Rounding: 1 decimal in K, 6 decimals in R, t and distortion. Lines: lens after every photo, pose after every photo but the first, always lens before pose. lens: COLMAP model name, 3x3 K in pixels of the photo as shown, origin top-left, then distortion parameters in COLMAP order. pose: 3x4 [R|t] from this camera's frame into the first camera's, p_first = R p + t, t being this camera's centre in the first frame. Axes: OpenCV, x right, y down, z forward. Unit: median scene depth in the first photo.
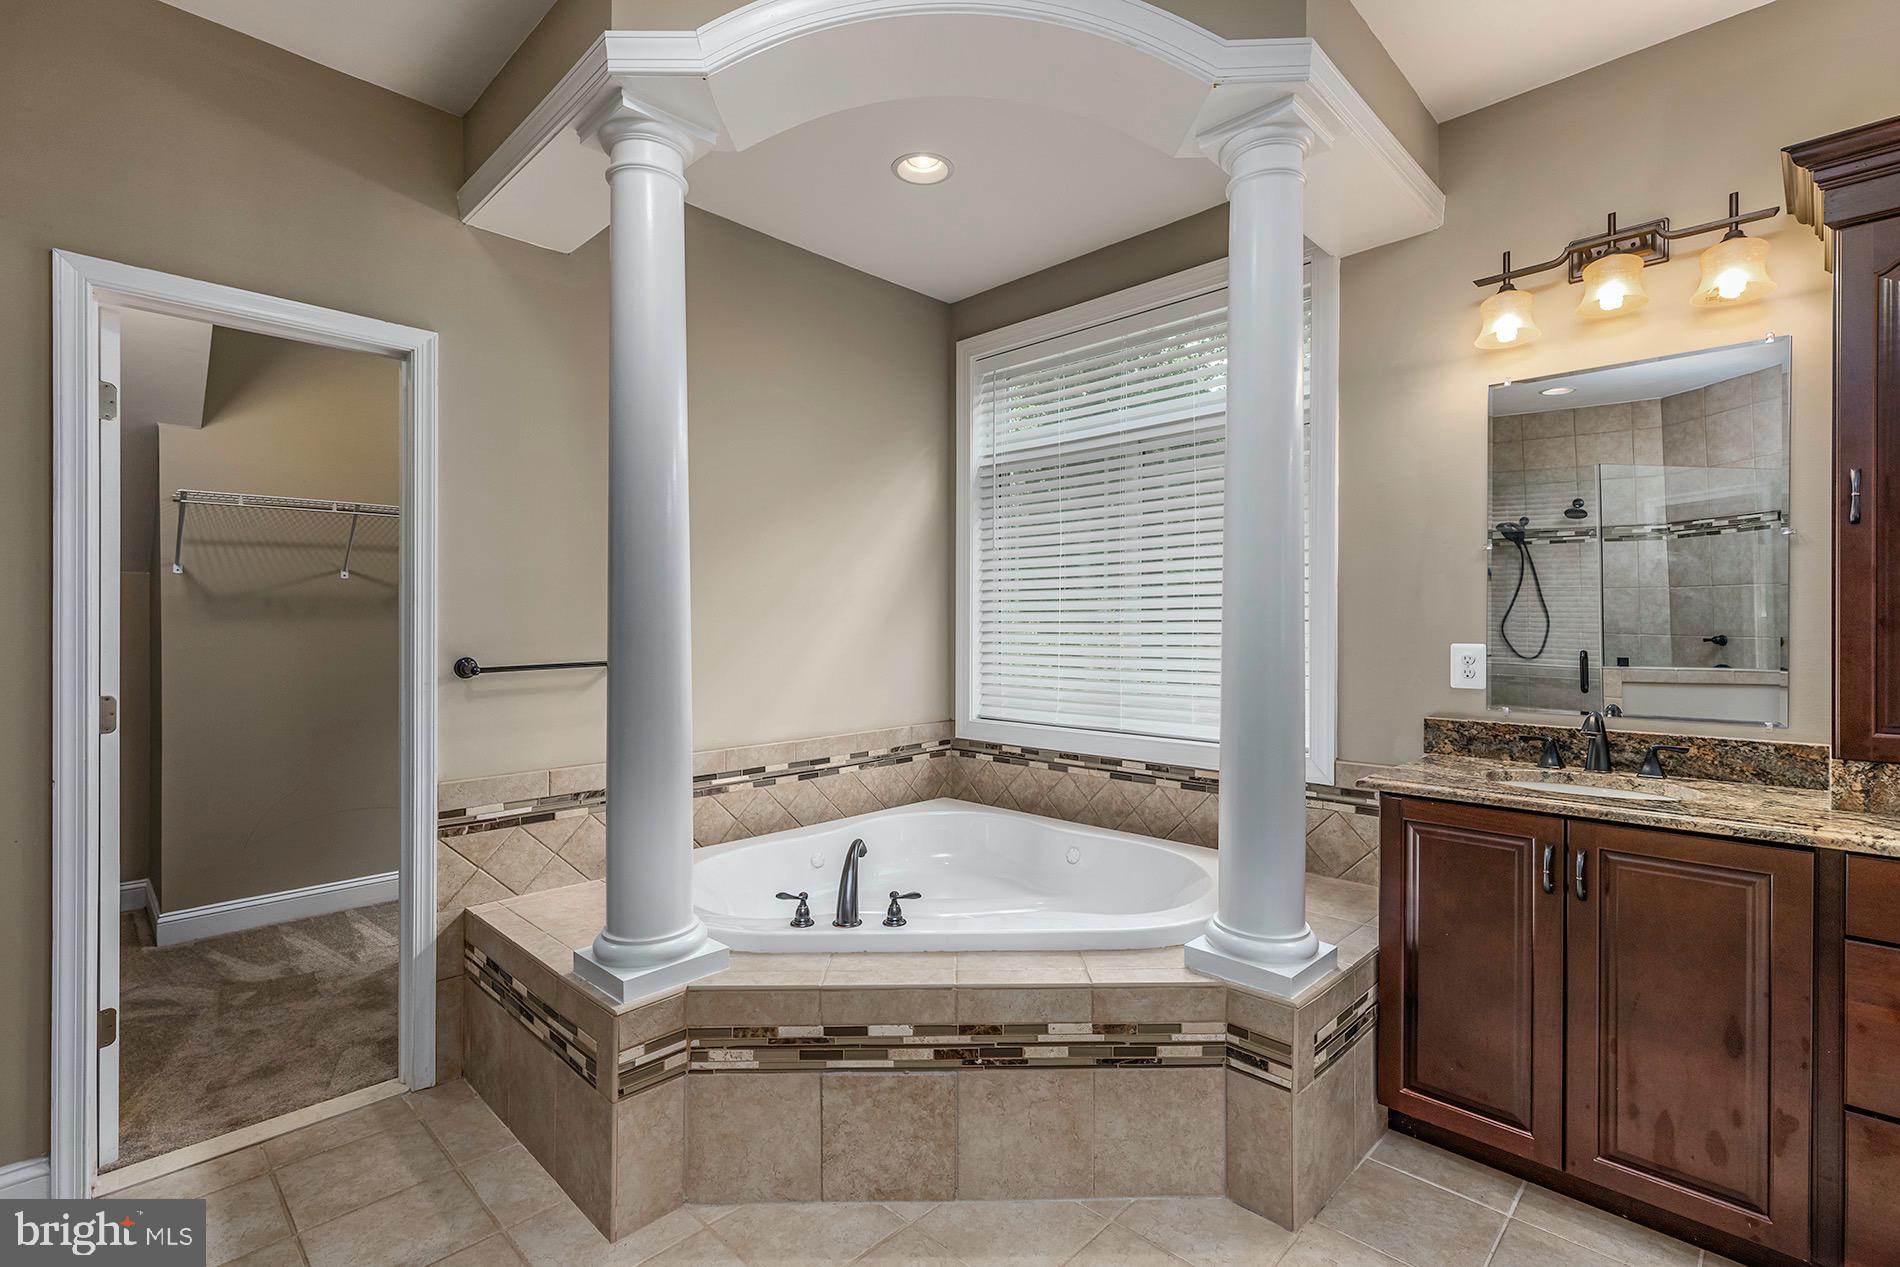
lens RADIAL K [[866.2, 0, 947.4], [0, 866.2, 630.1], [0, 0, 1]] dist [-0.000017, -0.000070]
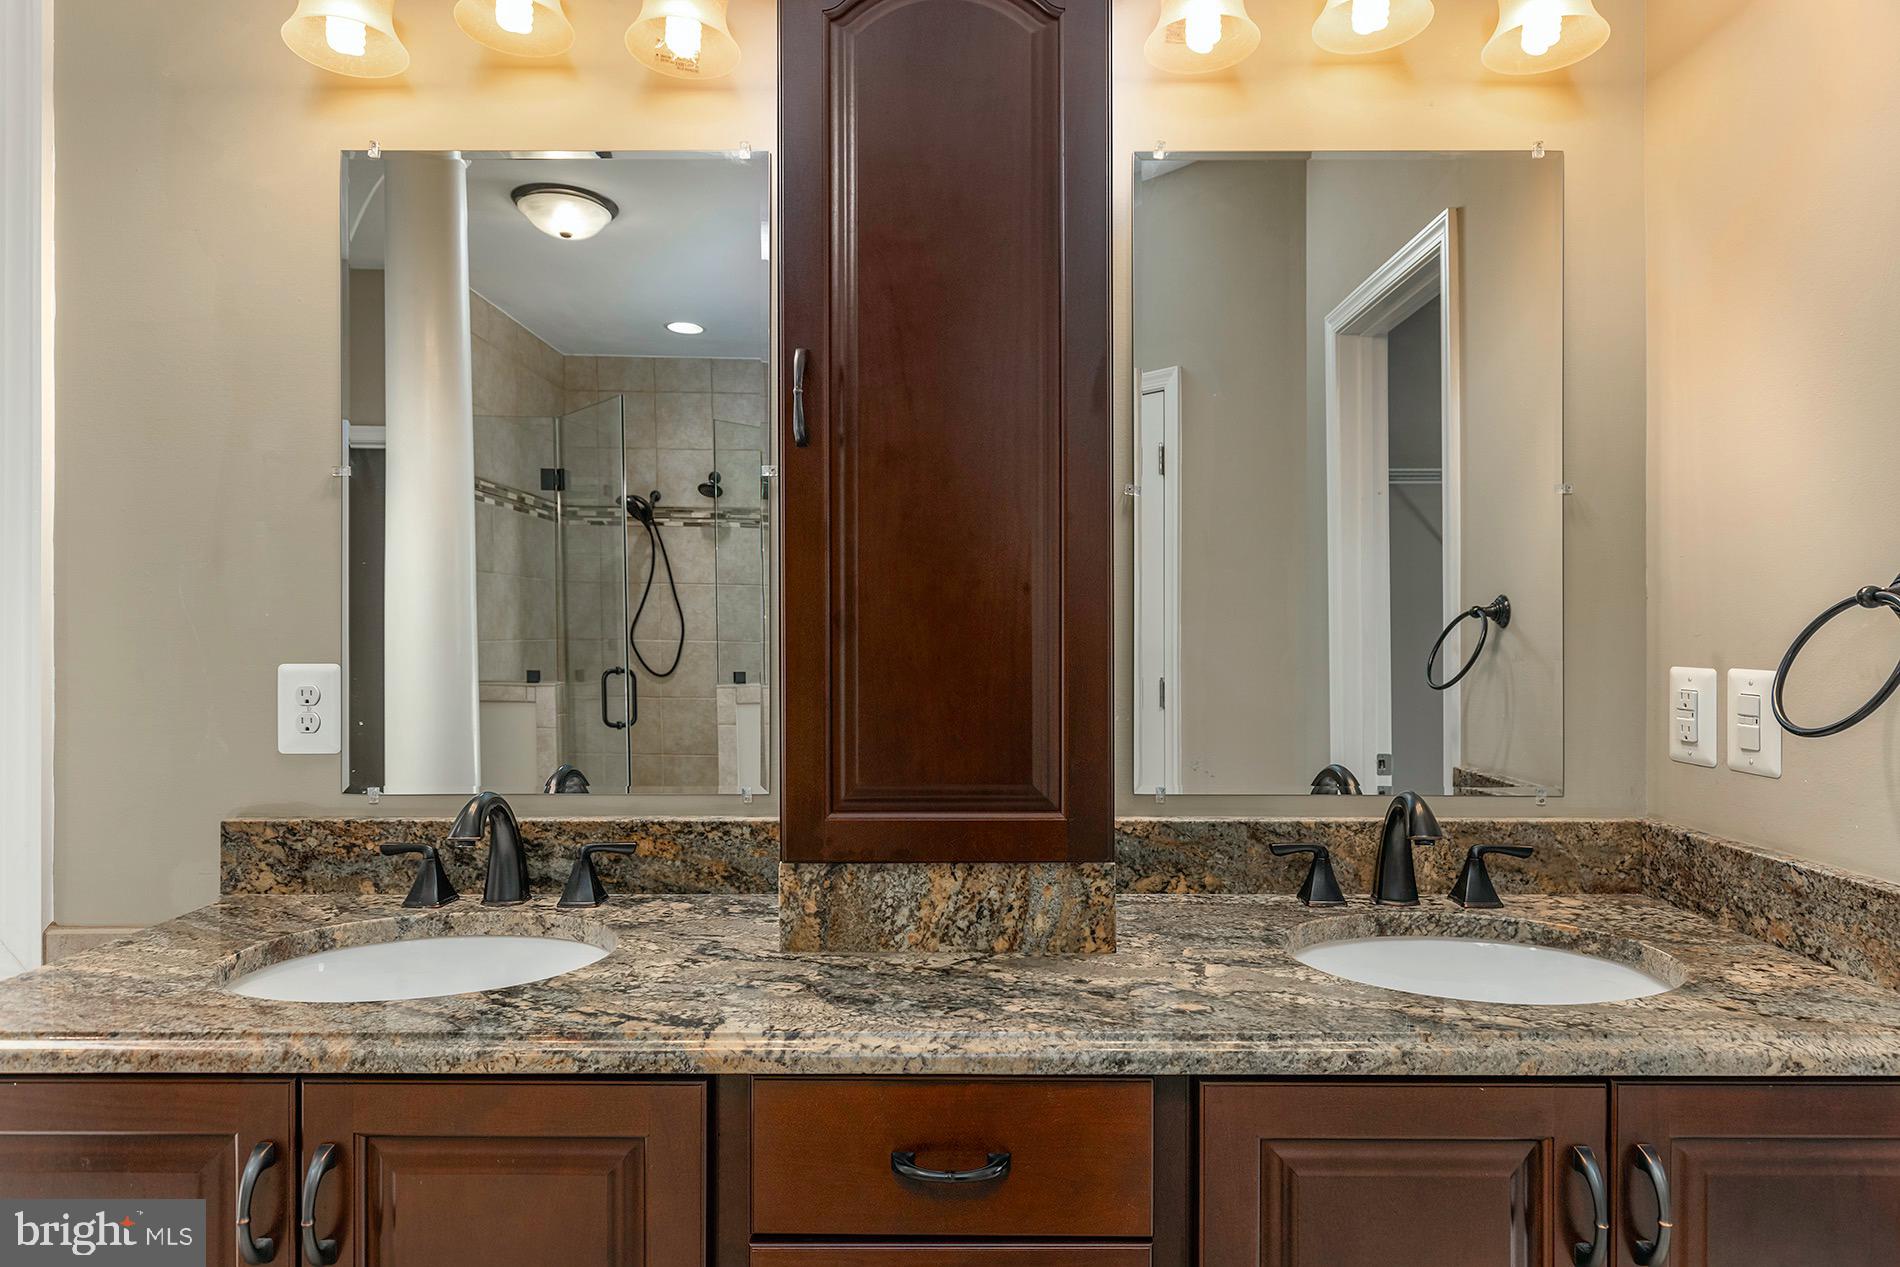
lens RADIAL K [[1113.4, 0, 951.2], [0, 1113.4, 635.1], [0, 0, 1]] dist [0.005067, 0.000913]
pose [[0.716113, -0.002689, 0.697979, 0.470771], [0.005141, 0.999986, -0.001422, 0.001850], [-0.697965, 0.004607, 0.716117, 0.317520]]
